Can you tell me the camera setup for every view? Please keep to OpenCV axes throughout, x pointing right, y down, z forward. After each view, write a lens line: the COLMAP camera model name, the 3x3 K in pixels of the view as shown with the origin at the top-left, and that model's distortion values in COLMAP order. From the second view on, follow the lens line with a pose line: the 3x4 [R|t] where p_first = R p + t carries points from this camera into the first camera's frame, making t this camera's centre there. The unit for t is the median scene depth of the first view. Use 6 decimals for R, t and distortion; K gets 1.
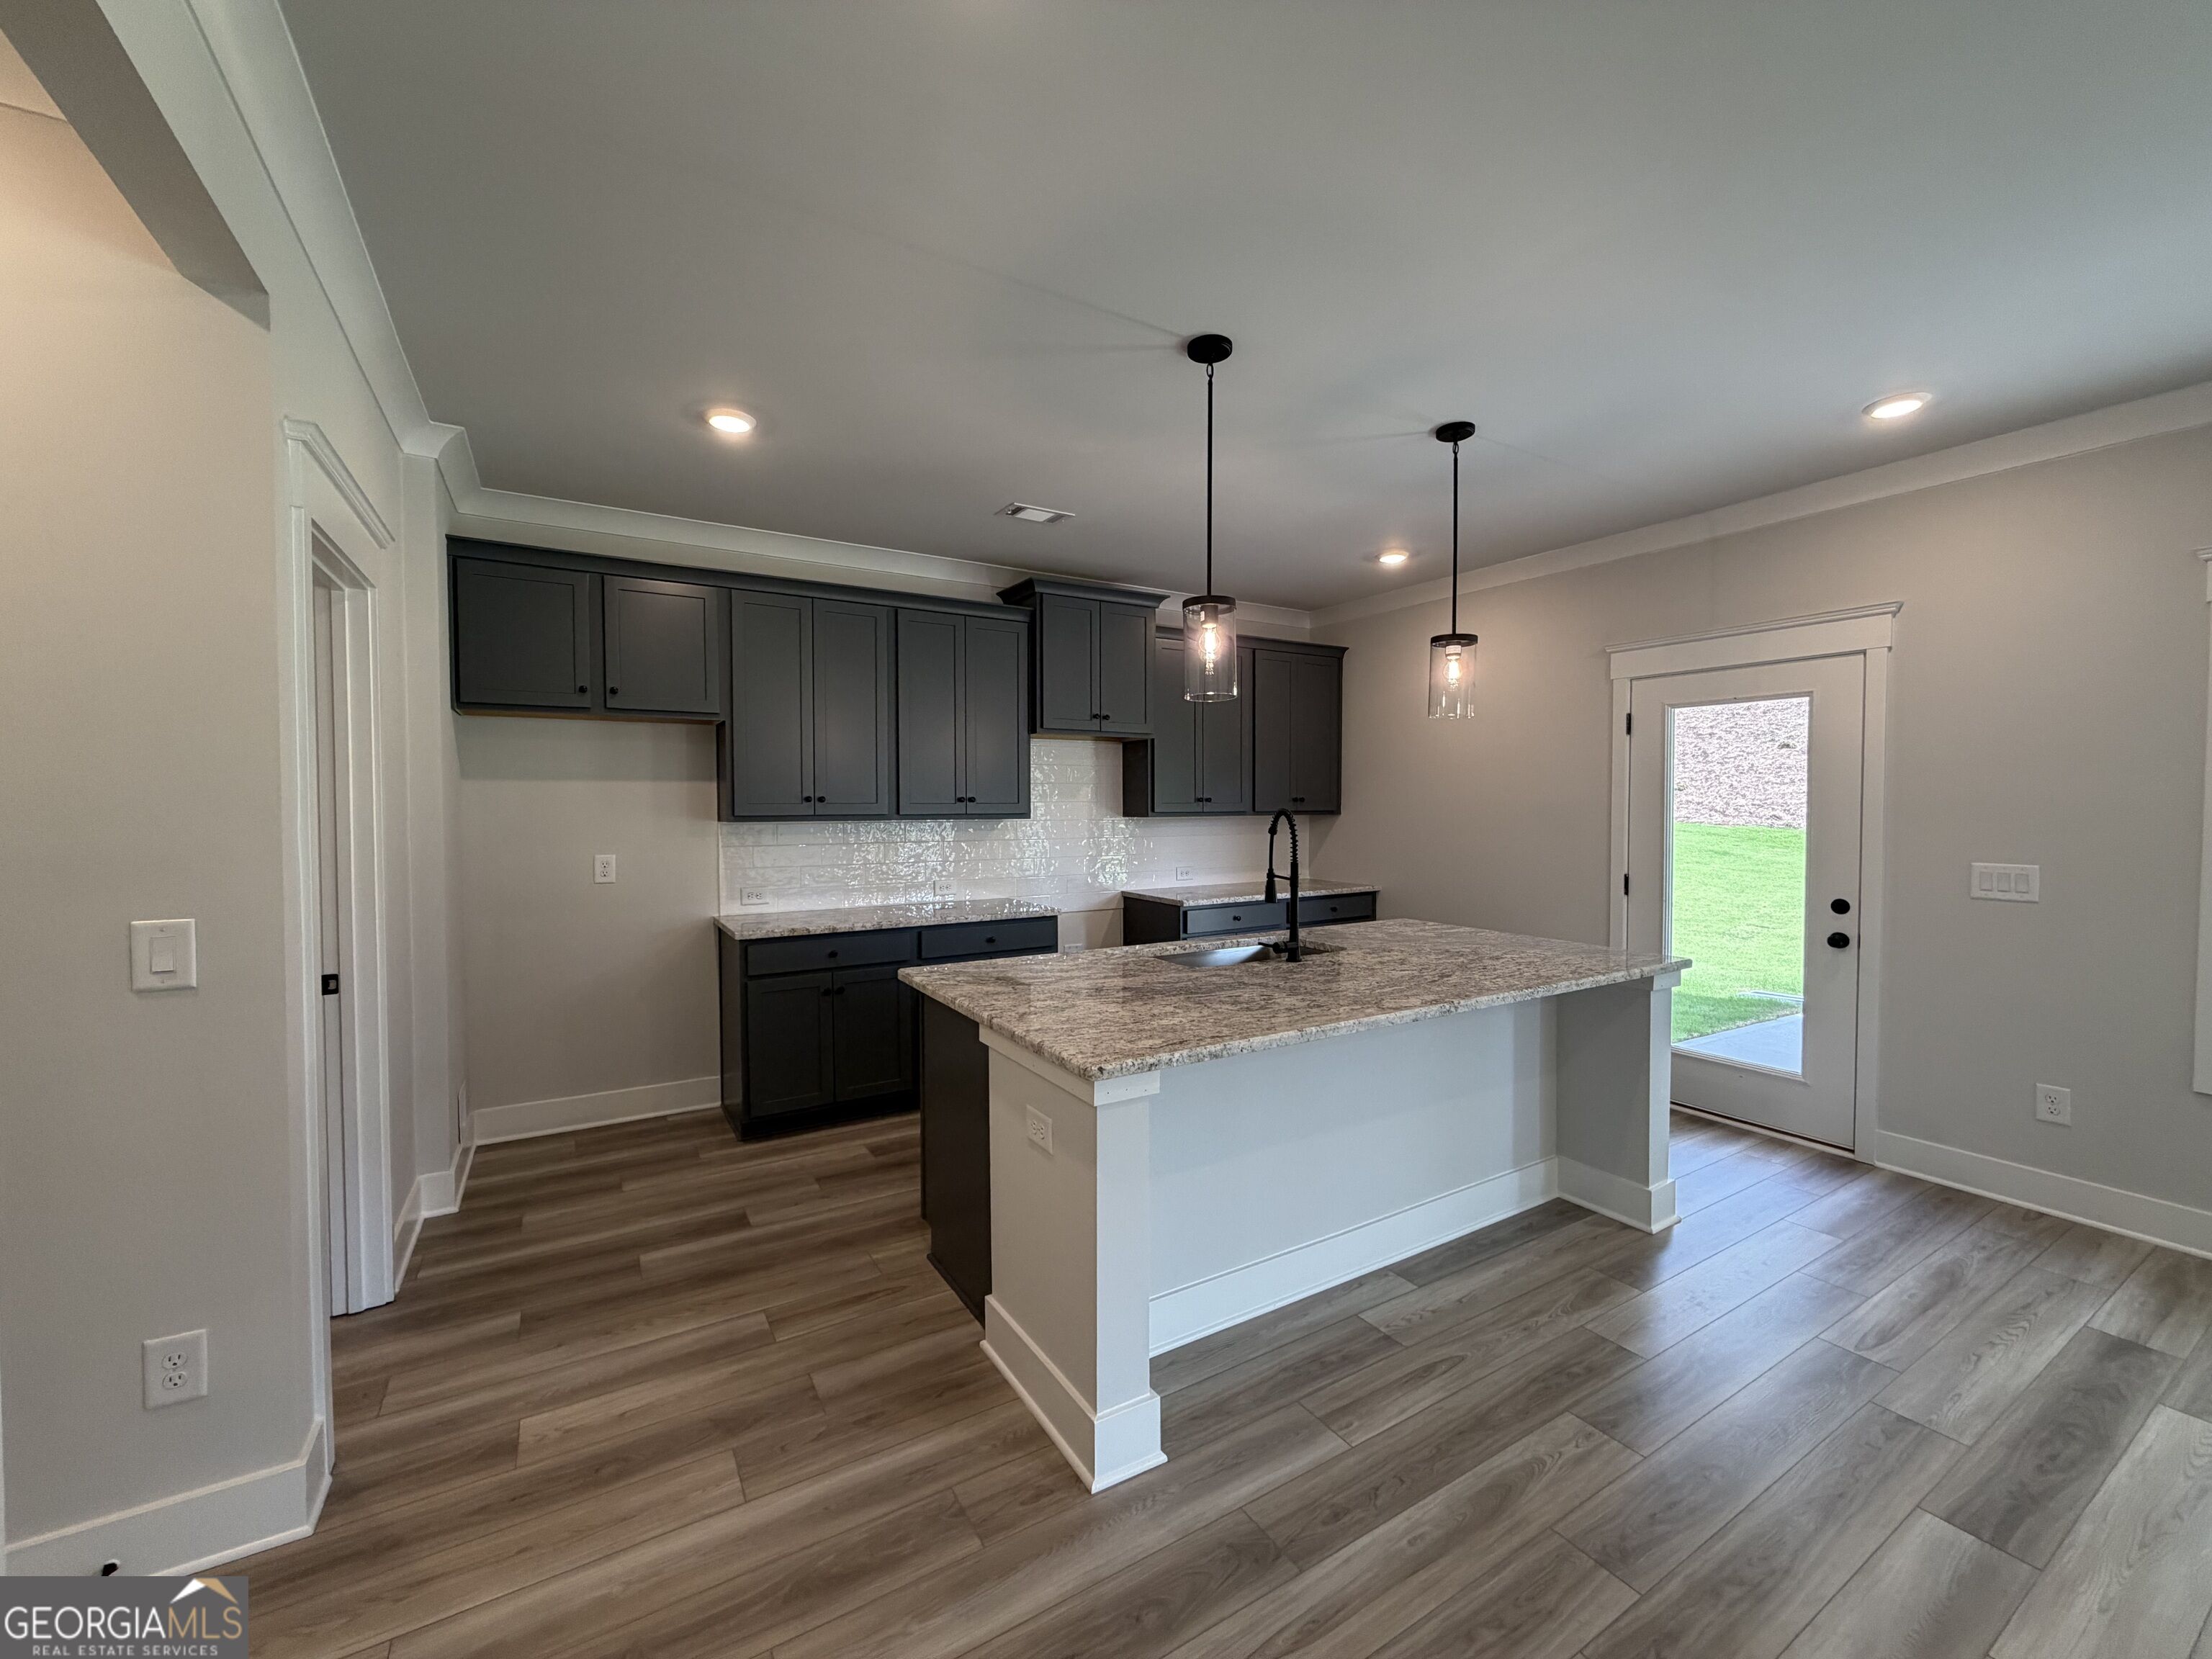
lens RADIAL K [[880.5, 0, 1105.6], [0, 880.5, 822.0], [0, 0, 1]] dist [0.000026, 0.000502]
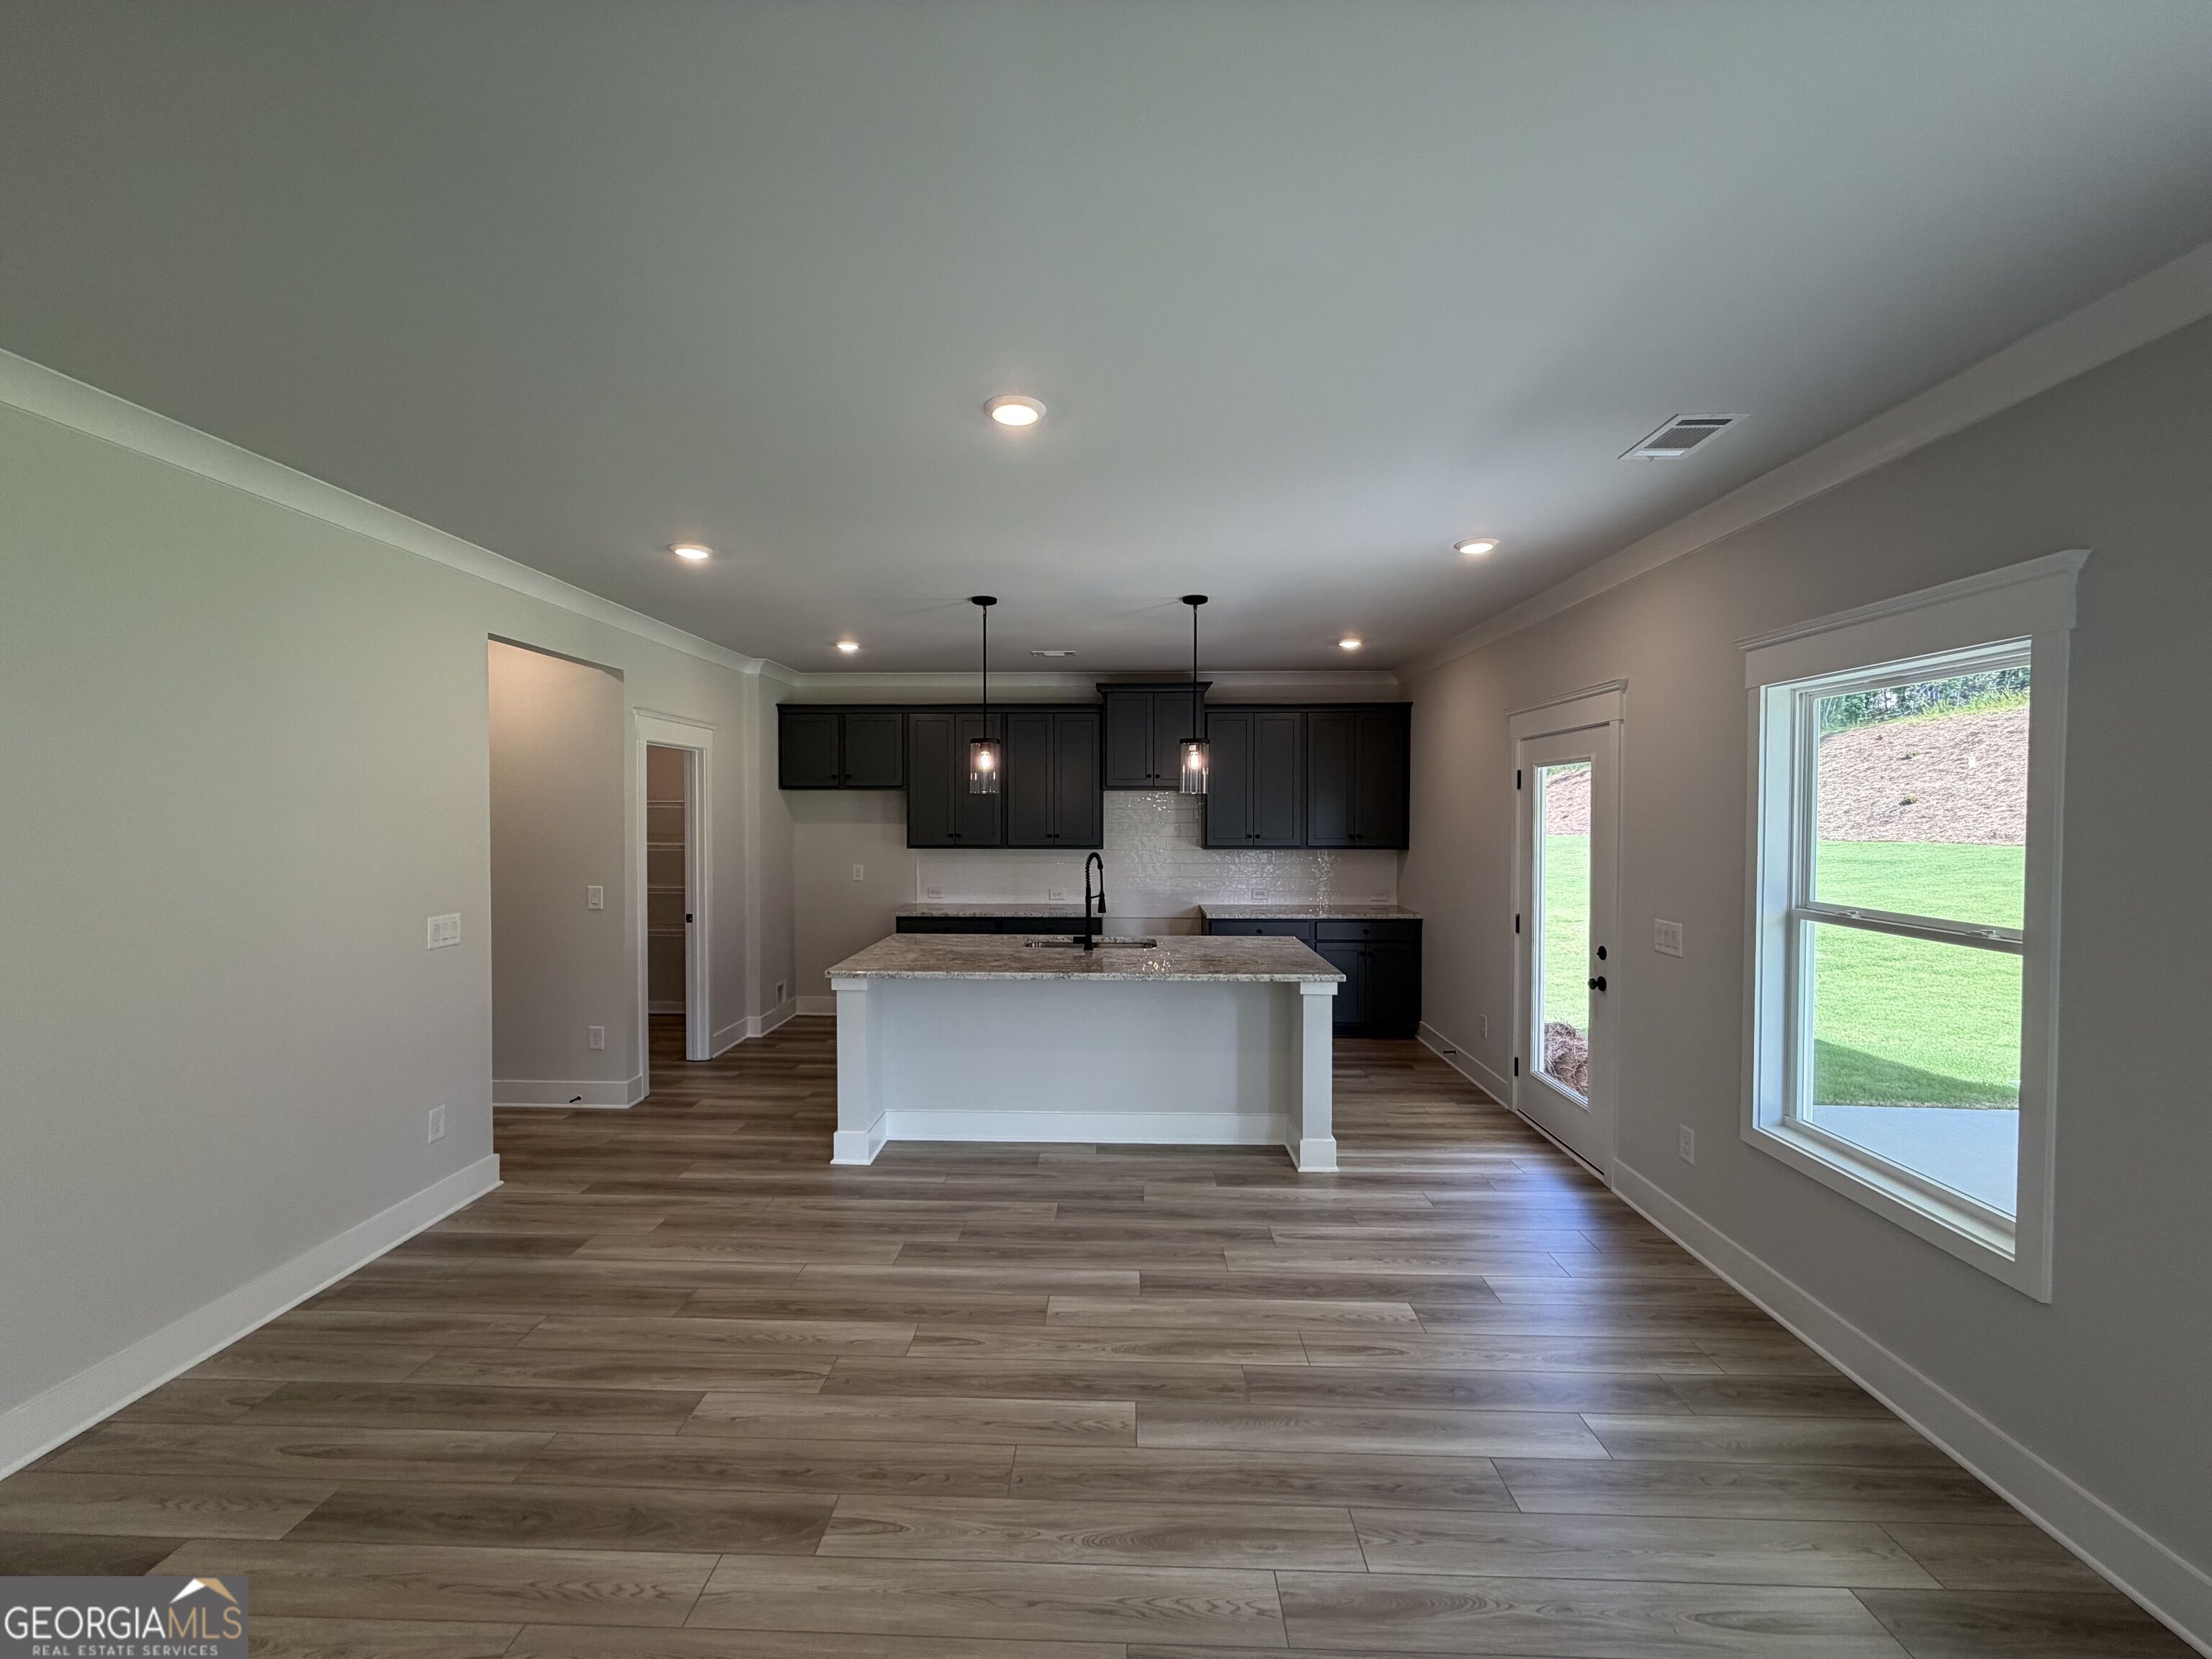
lens RADIAL K [[880.5, 0, 1105.2], [0, 880.5, 832.3], [0, 0, 1]] dist [0.000026, 0.000502]
pose [[0.841022, 0.015632, -0.540775, 0.975186], [-0.014273, 0.999876, 0.006706, -0.057049], [0.540813, 0.002078, 0.841140, -0.279183]]
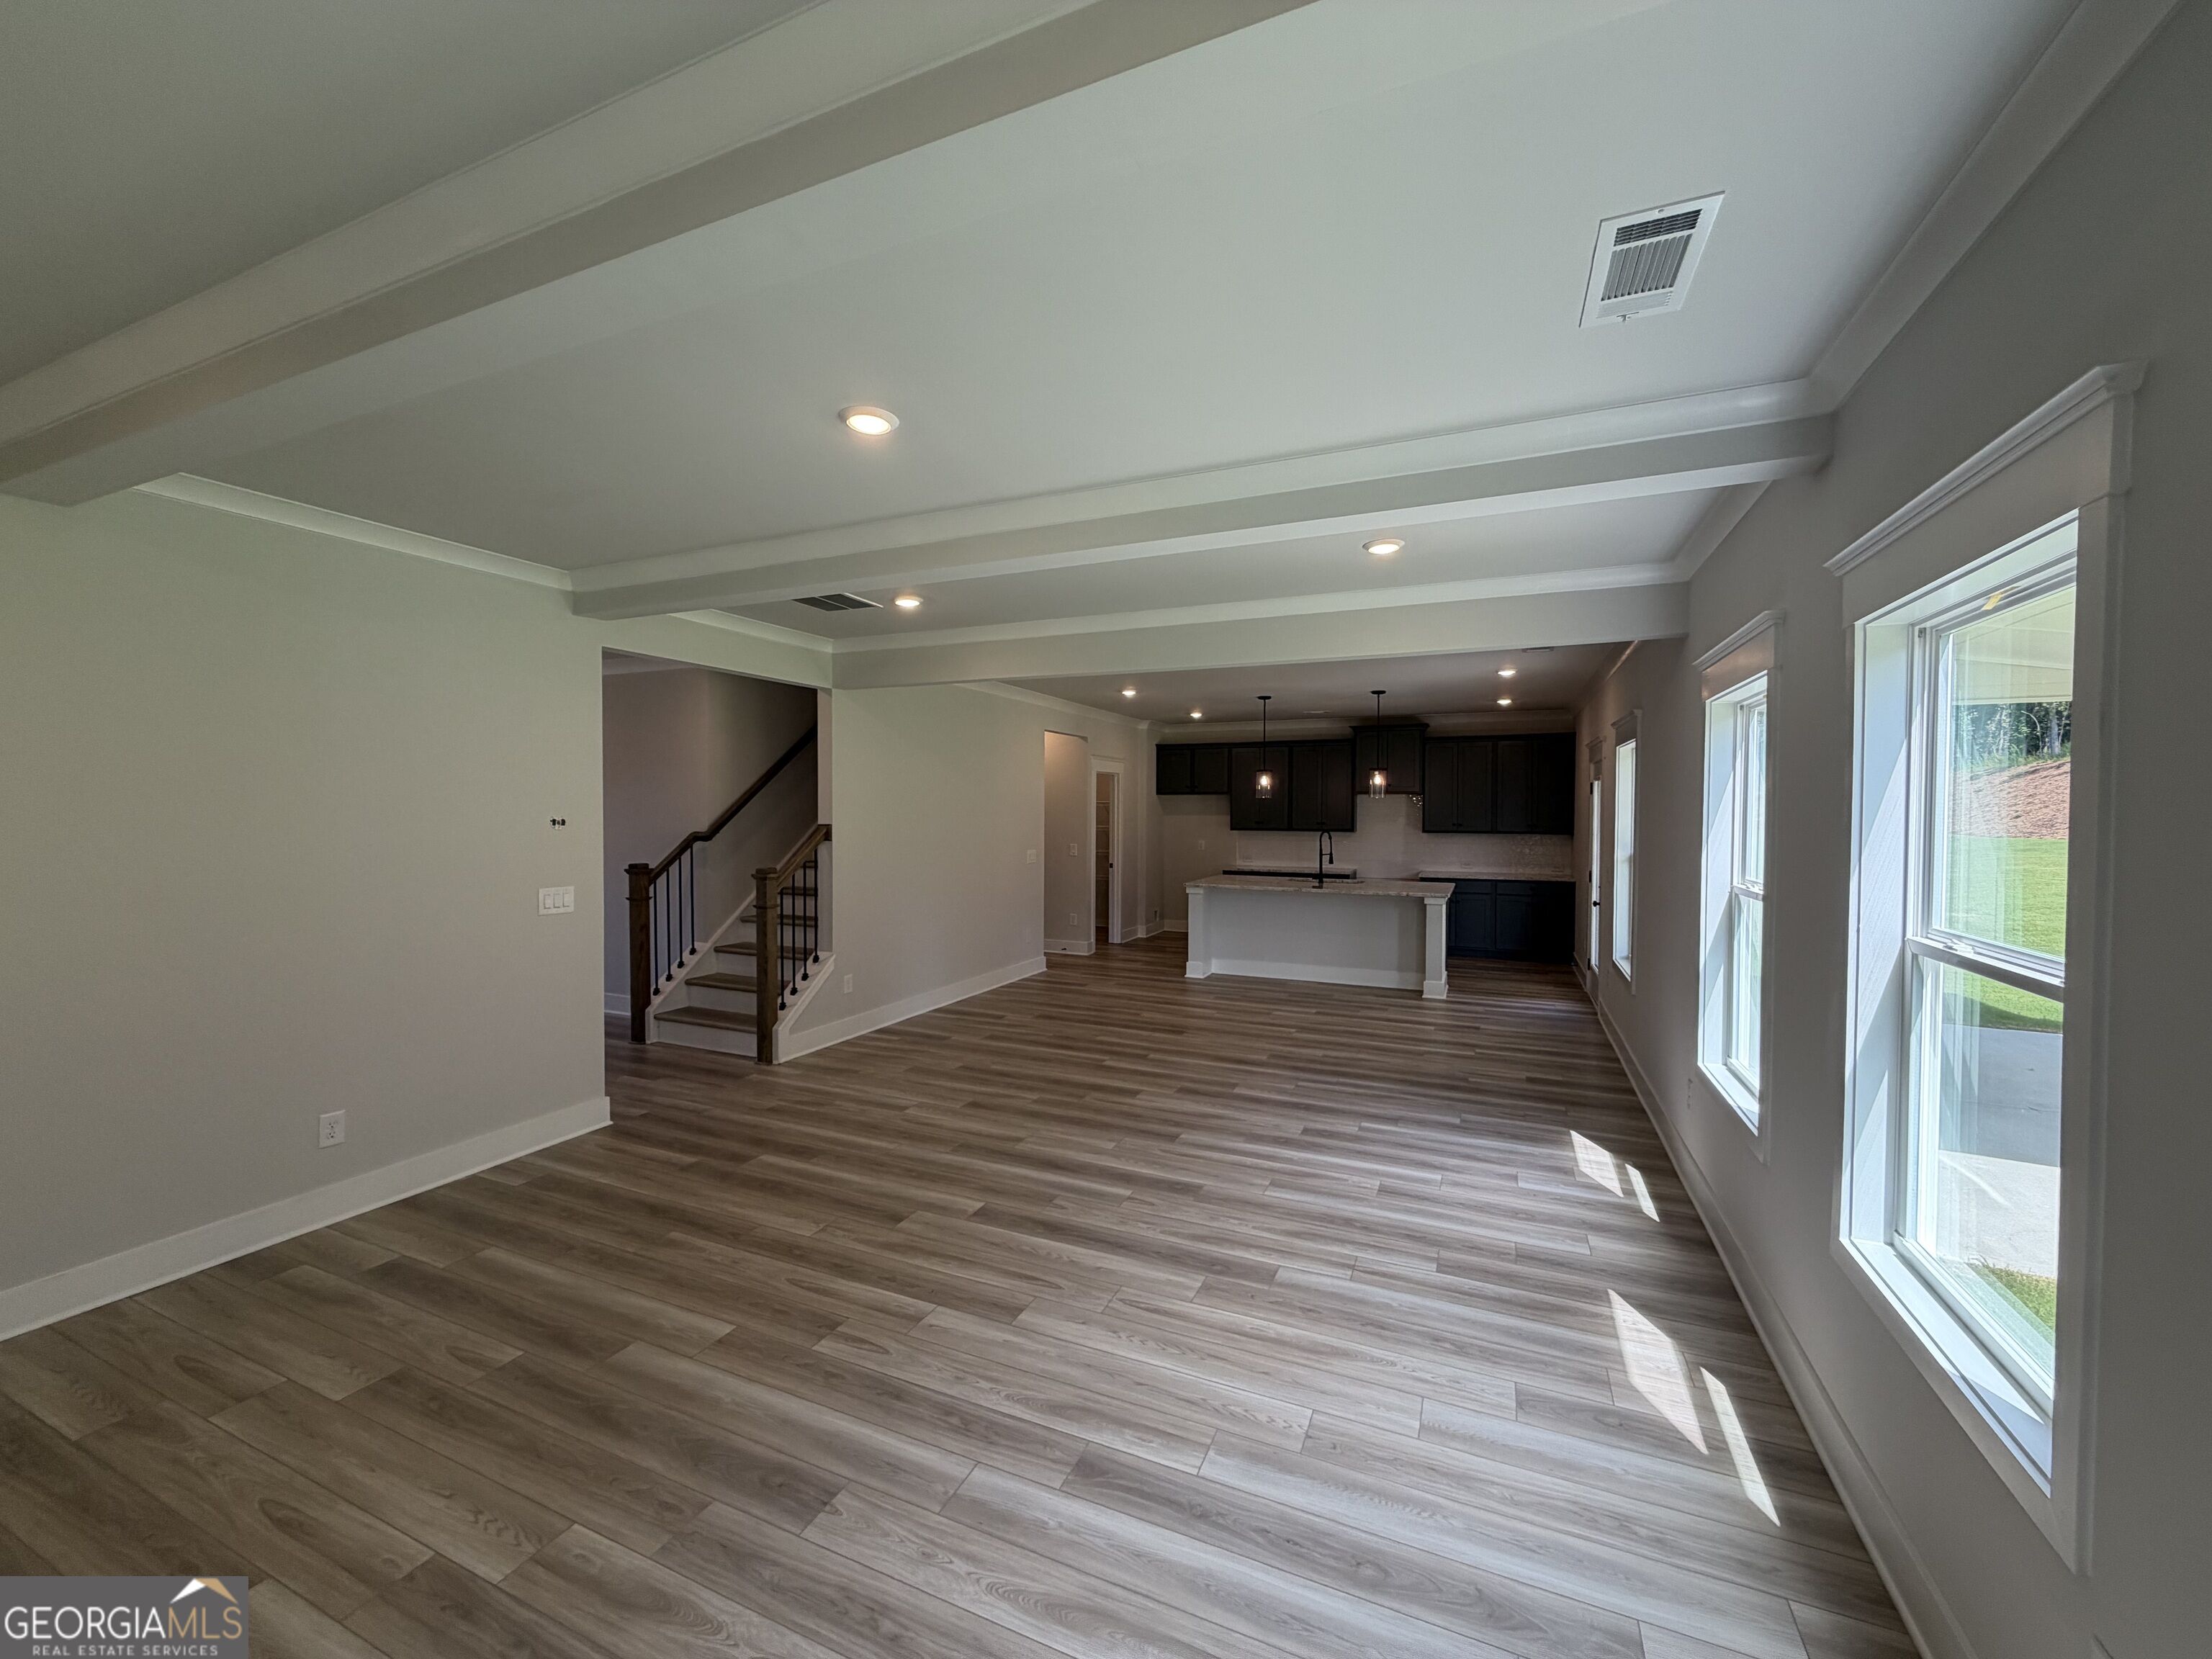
lens RADIAL K [[880.5, 0, 1107.7], [0, 880.5, 834.3], [0, 0, 1]] dist [0.000026, 0.000502]
pose [[0.574933, 0.026545, -0.817770, 1.947591], [-0.021681, 0.999617, 0.017205, -0.032682], [0.817913, 0.007838, 0.575289, -1.110292]]
